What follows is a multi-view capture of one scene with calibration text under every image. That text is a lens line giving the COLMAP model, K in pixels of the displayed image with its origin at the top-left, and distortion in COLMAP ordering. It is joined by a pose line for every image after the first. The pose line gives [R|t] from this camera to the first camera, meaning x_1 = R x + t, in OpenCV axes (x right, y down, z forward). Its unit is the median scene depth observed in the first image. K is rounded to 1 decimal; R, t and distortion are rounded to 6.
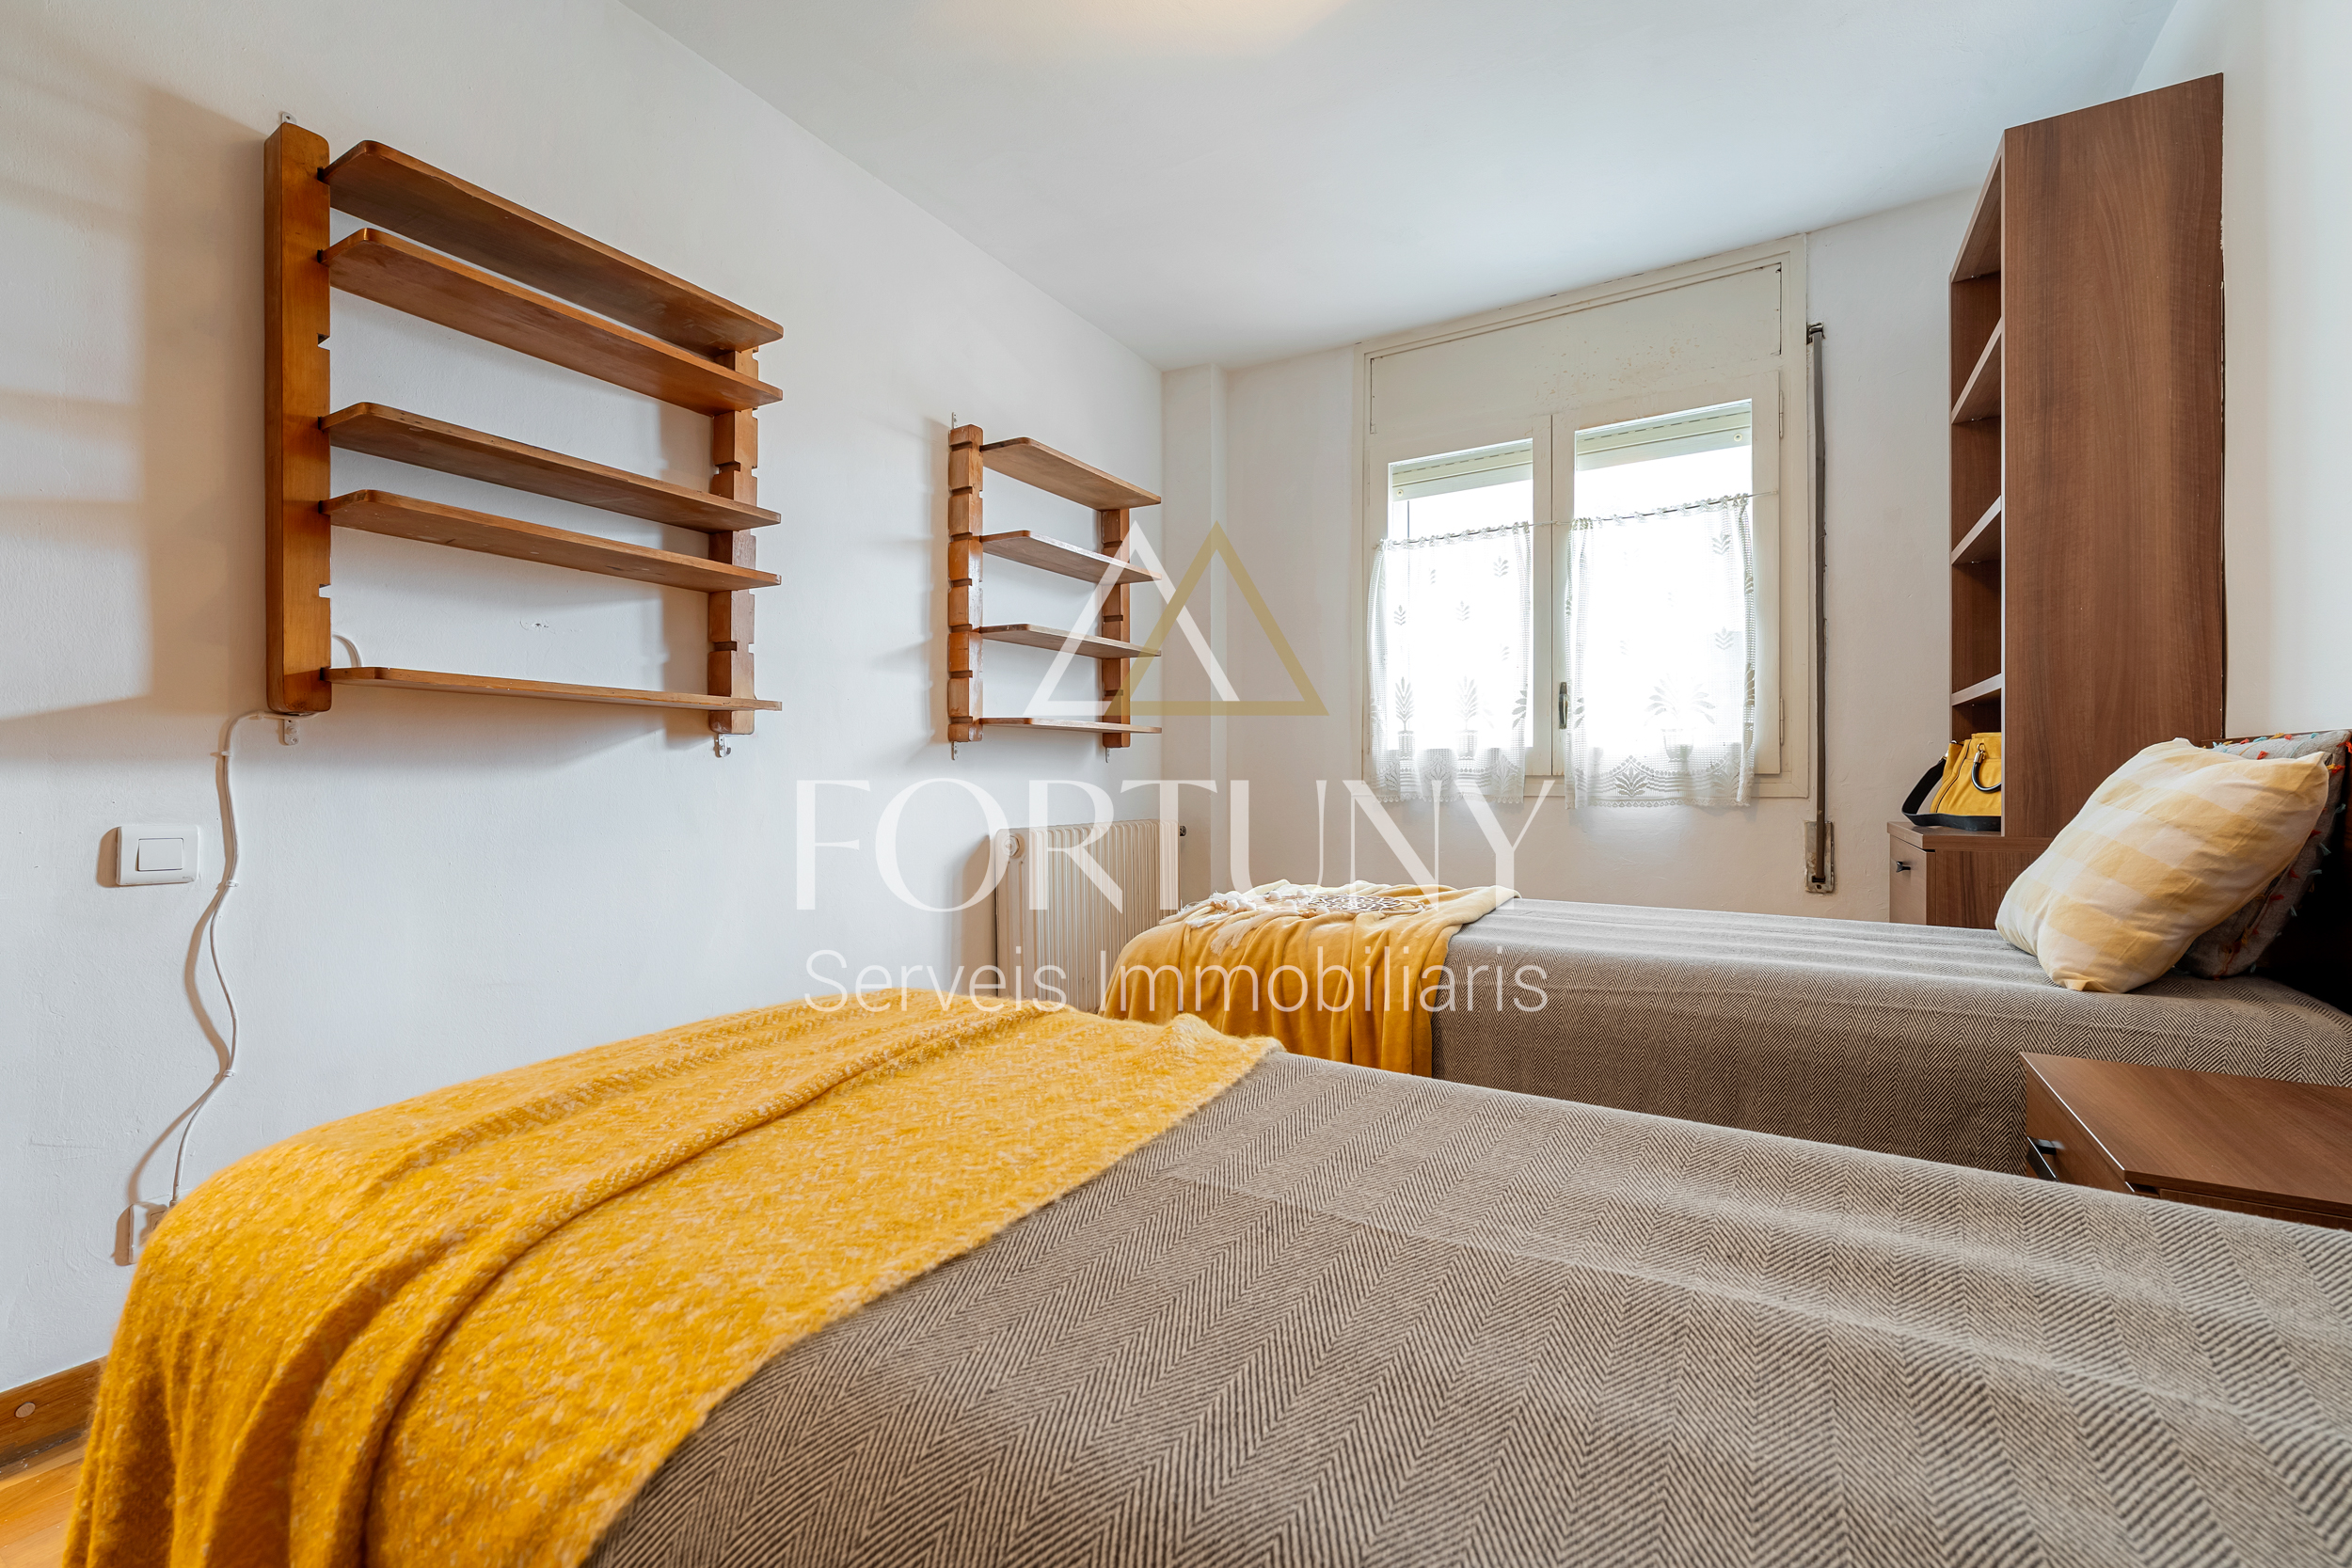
lens RADIAL K [[970.0, 0, 1185.9], [0, 970.0, 776.7], [0, 0, 1]] dist [0.000388, 0.000111]
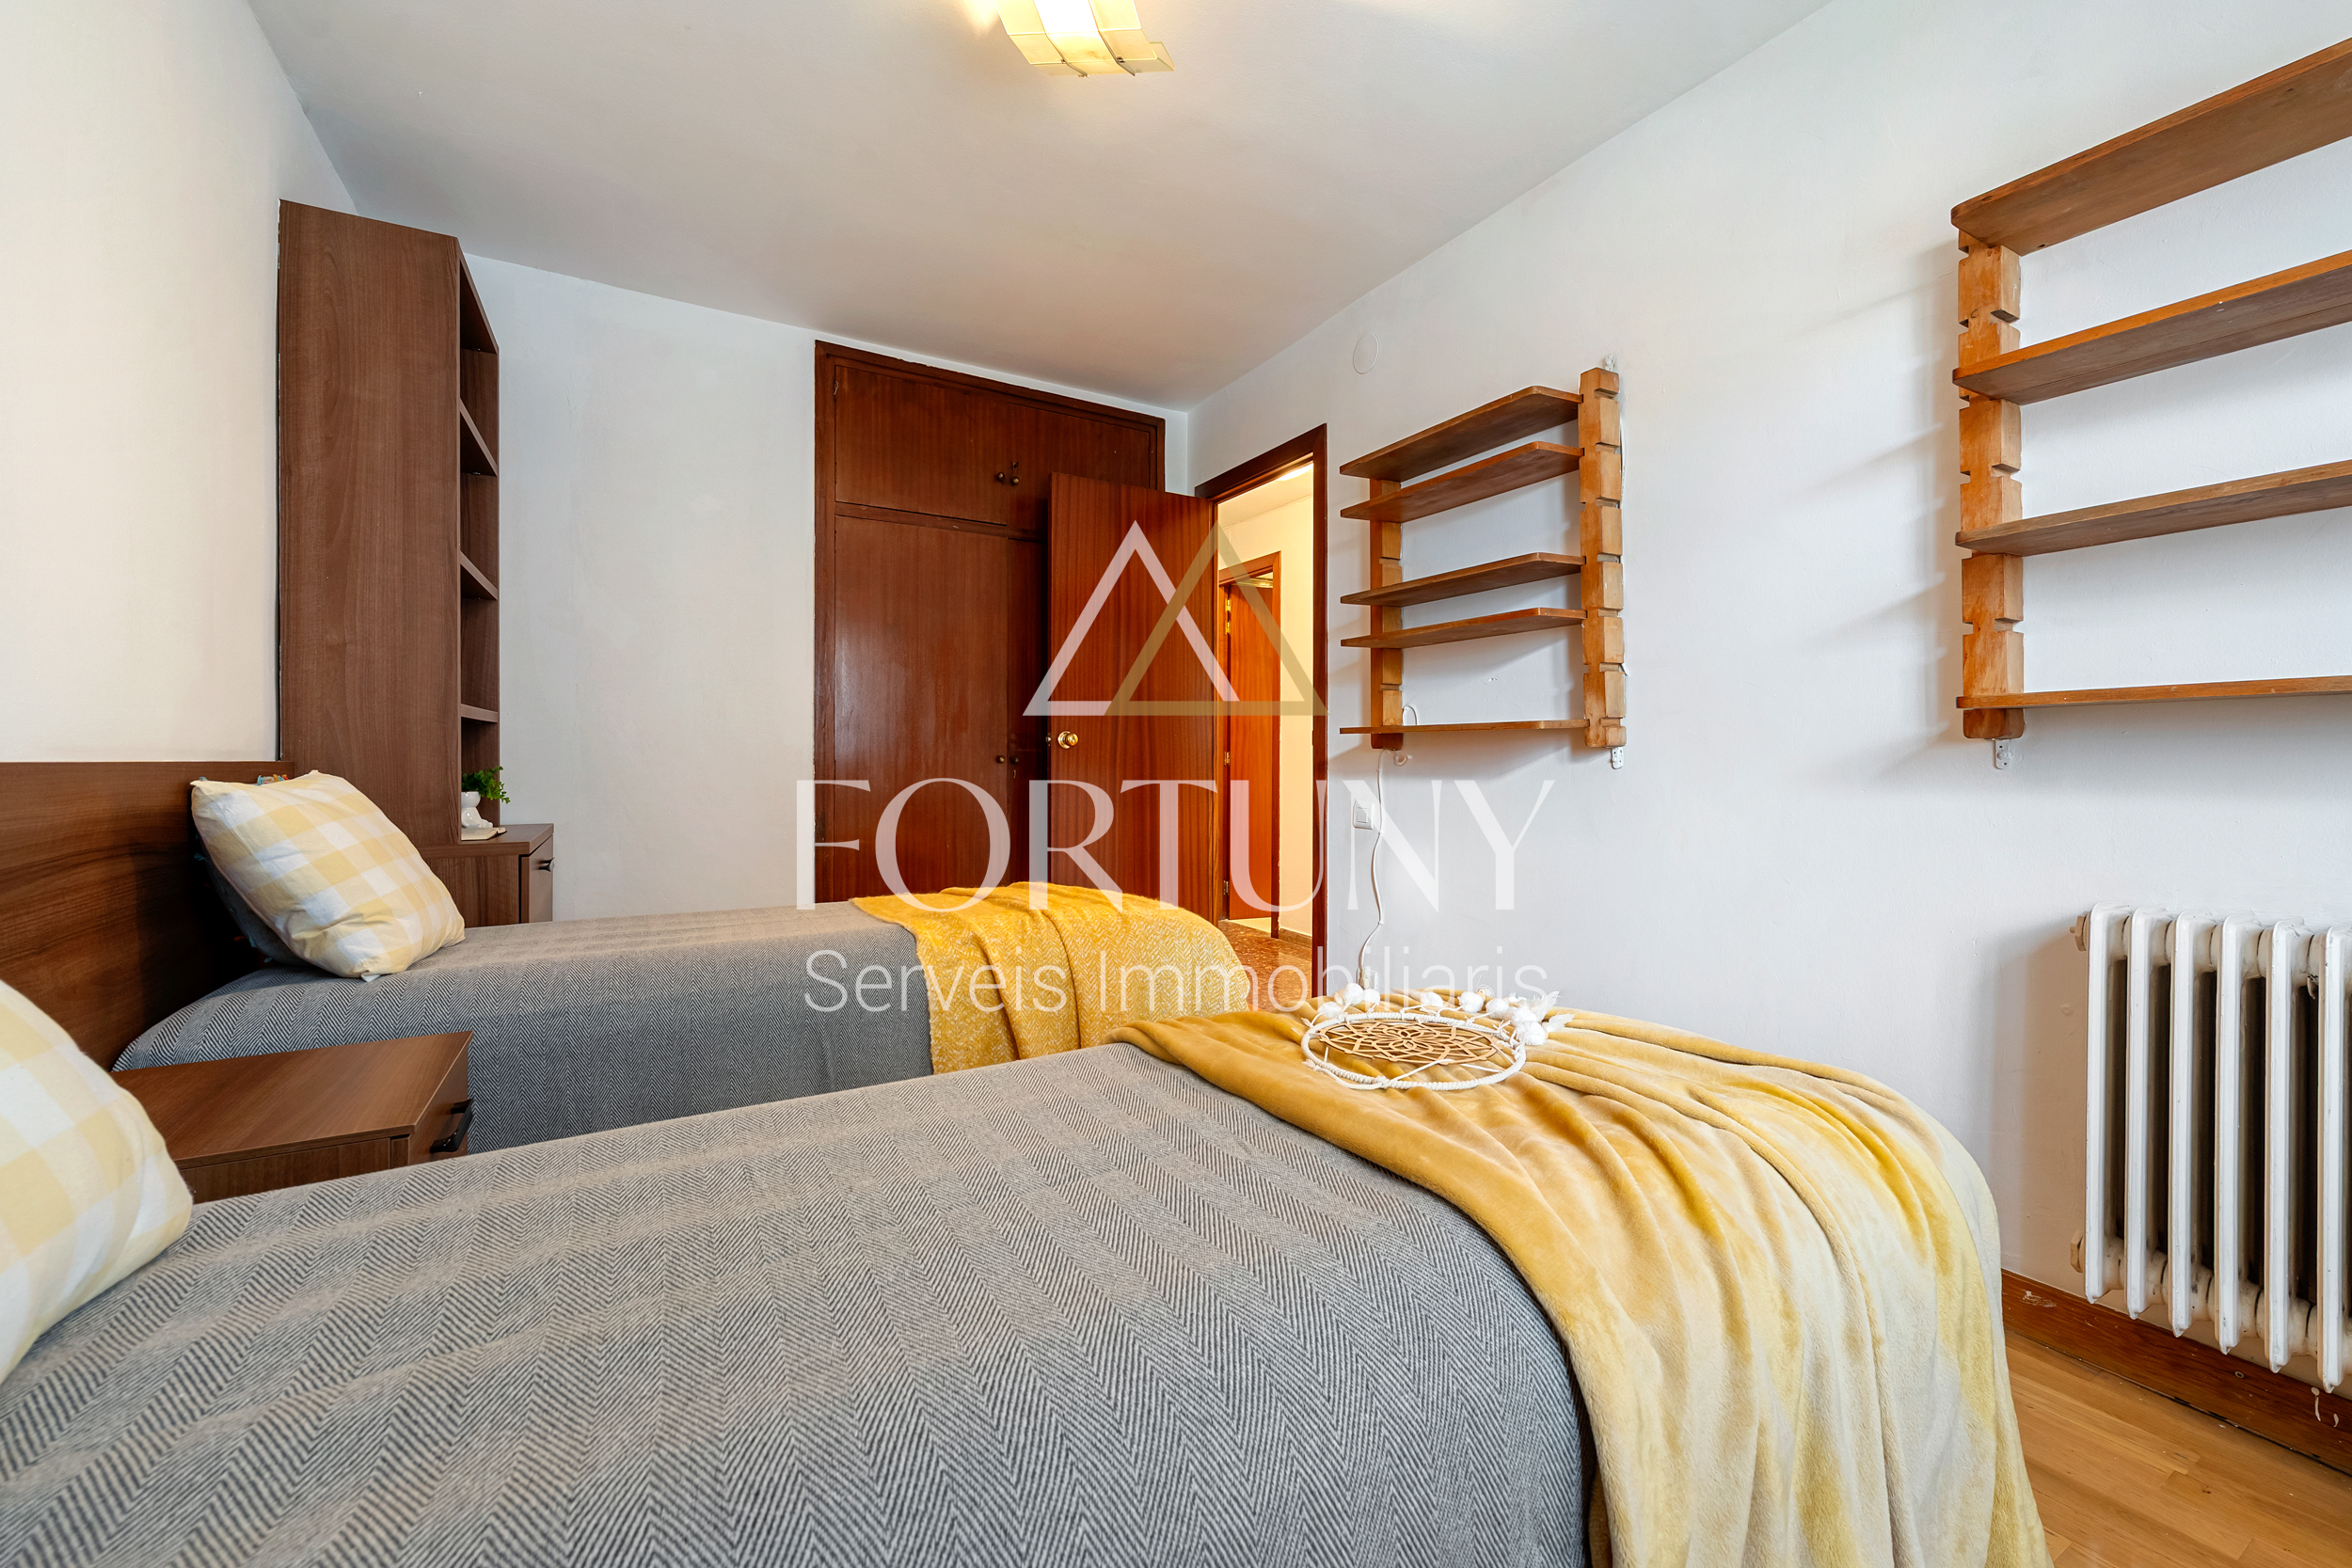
lens RADIAL K [[919.4, 0, 1175.1], [0, 919.4, 767.7], [0, 0, 1]] dist [0.001209, 0.000448]
pose [[-0.469328, 0.006038, -0.883003, 0.657622], [0.004045, 0.999981, 0.004688, -0.030015], [0.883014, -0.001371, -0.469344, 1.056279]]
